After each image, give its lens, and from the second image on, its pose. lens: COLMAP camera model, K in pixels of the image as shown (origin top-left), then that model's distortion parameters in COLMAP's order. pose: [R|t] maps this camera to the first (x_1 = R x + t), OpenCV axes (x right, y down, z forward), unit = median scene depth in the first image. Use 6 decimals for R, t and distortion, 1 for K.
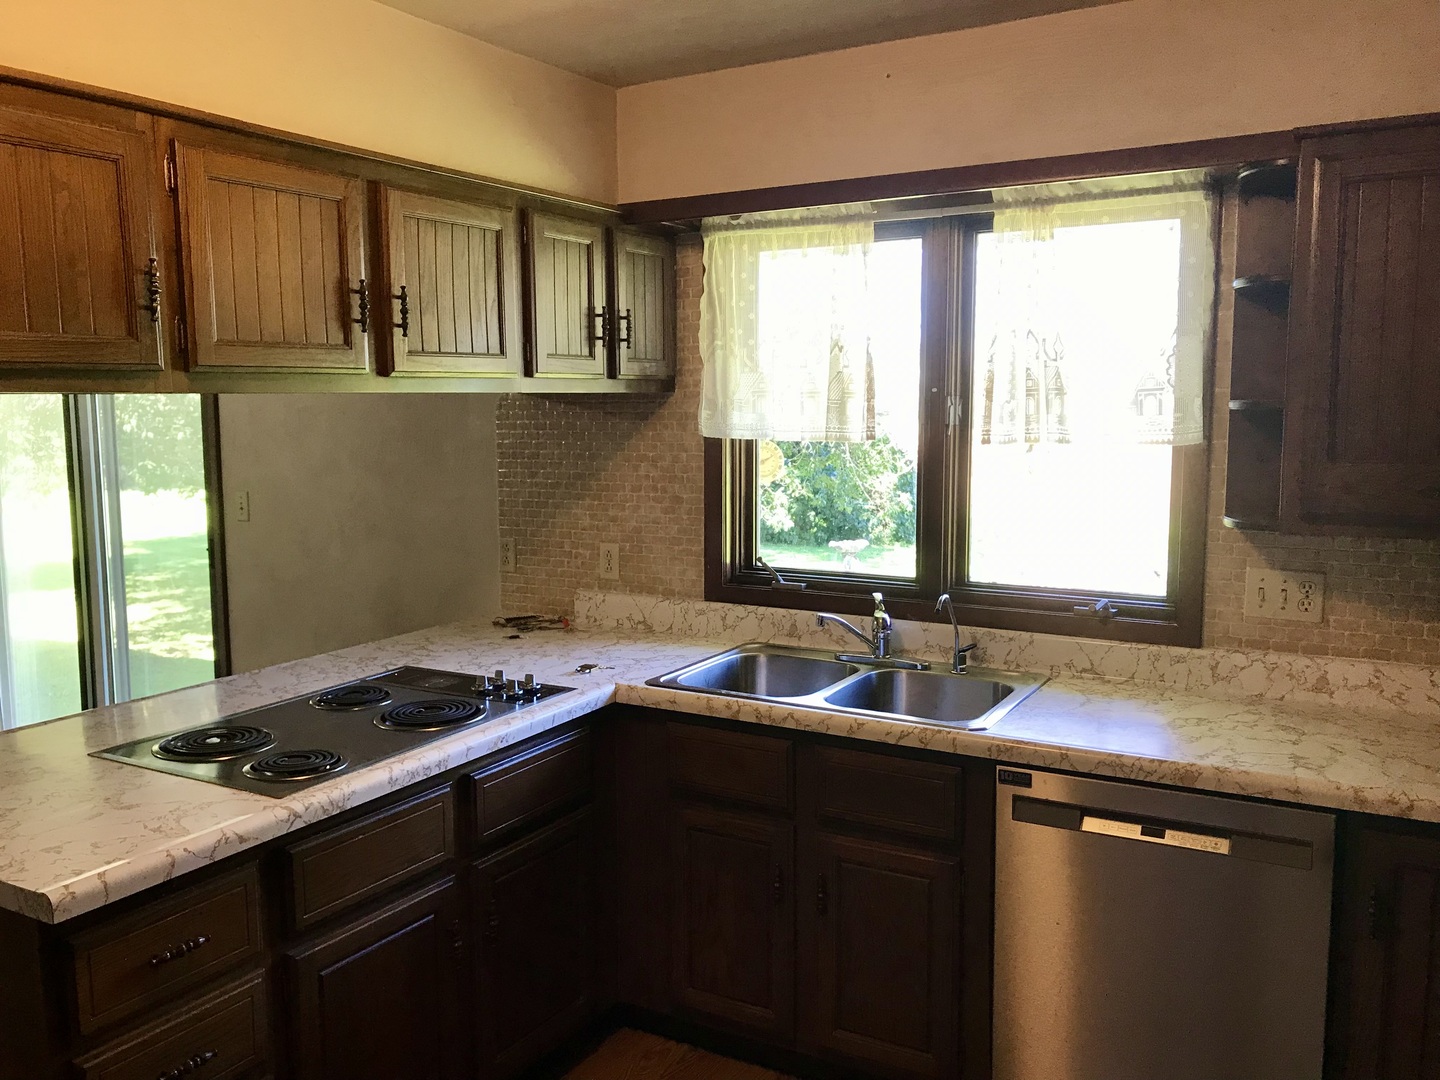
lens RADIAL K [[1187.2, 0, 721.2], [0, 1187.2, 543.1], [0, 0, 1]] dist [0.012053, -0.005970]
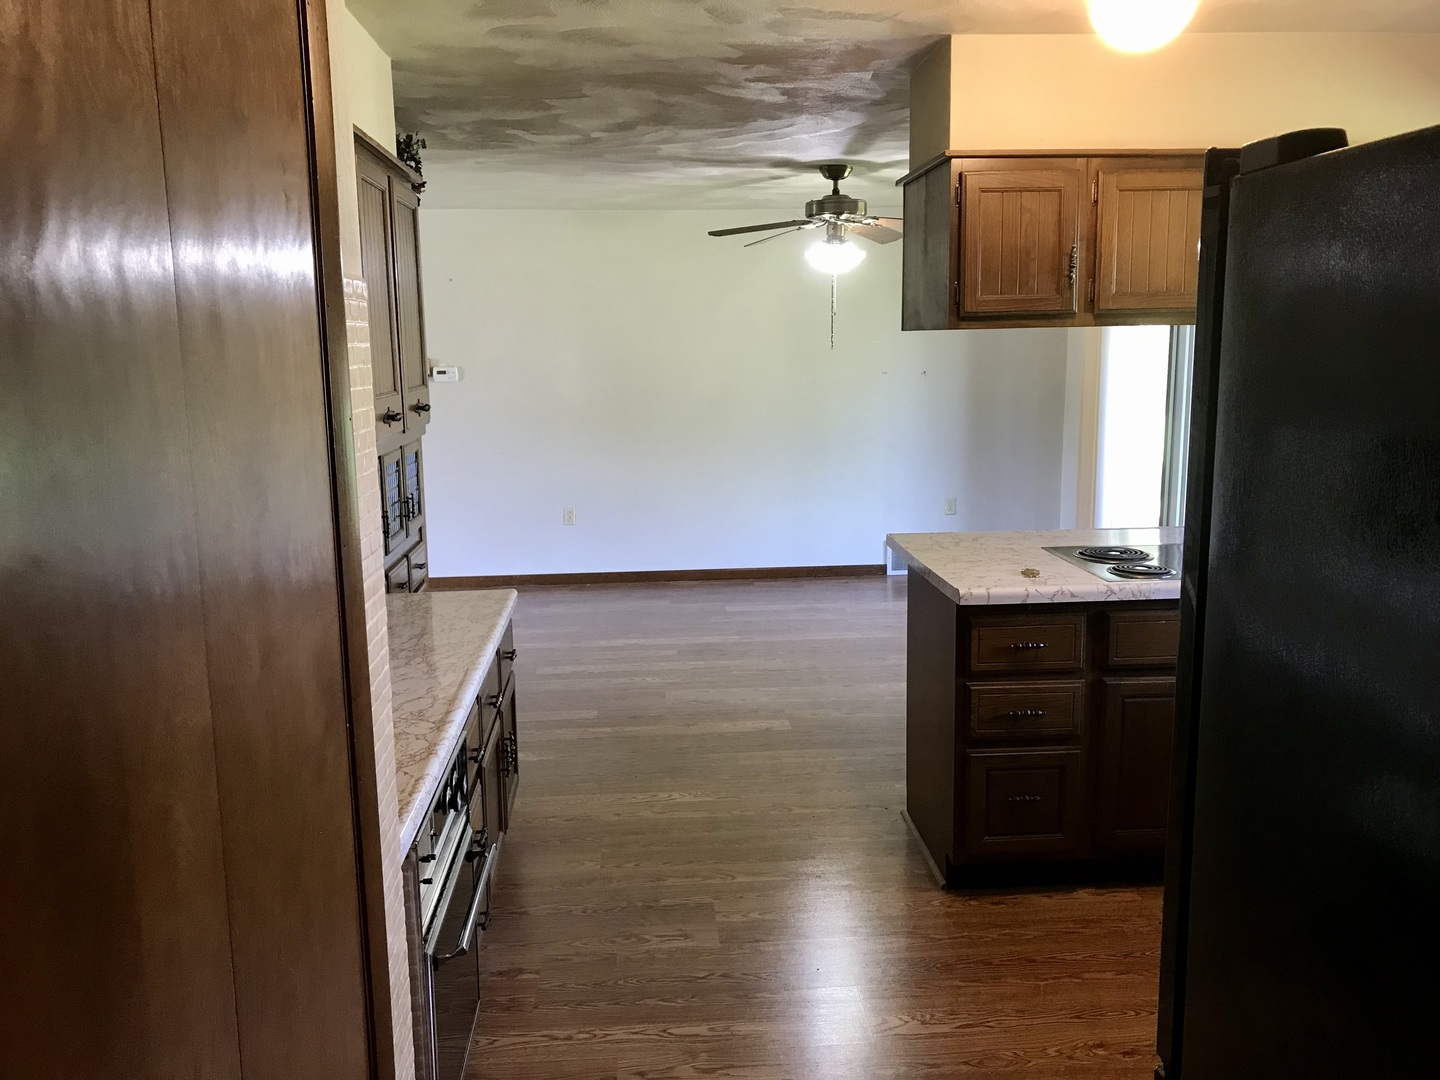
lens RADIAL K [[1187.2, 0, 718.6], [0, 1187.2, 546.0], [0, 0, 1]] dist [0.012053, -0.005970]
pose [[0.559020, 0.137251, -0.817716, 0.657069], [-0.086195, 0.990481, 0.107323, 0.042024], [0.824662, 0.010487, 0.565529, -0.349903]]
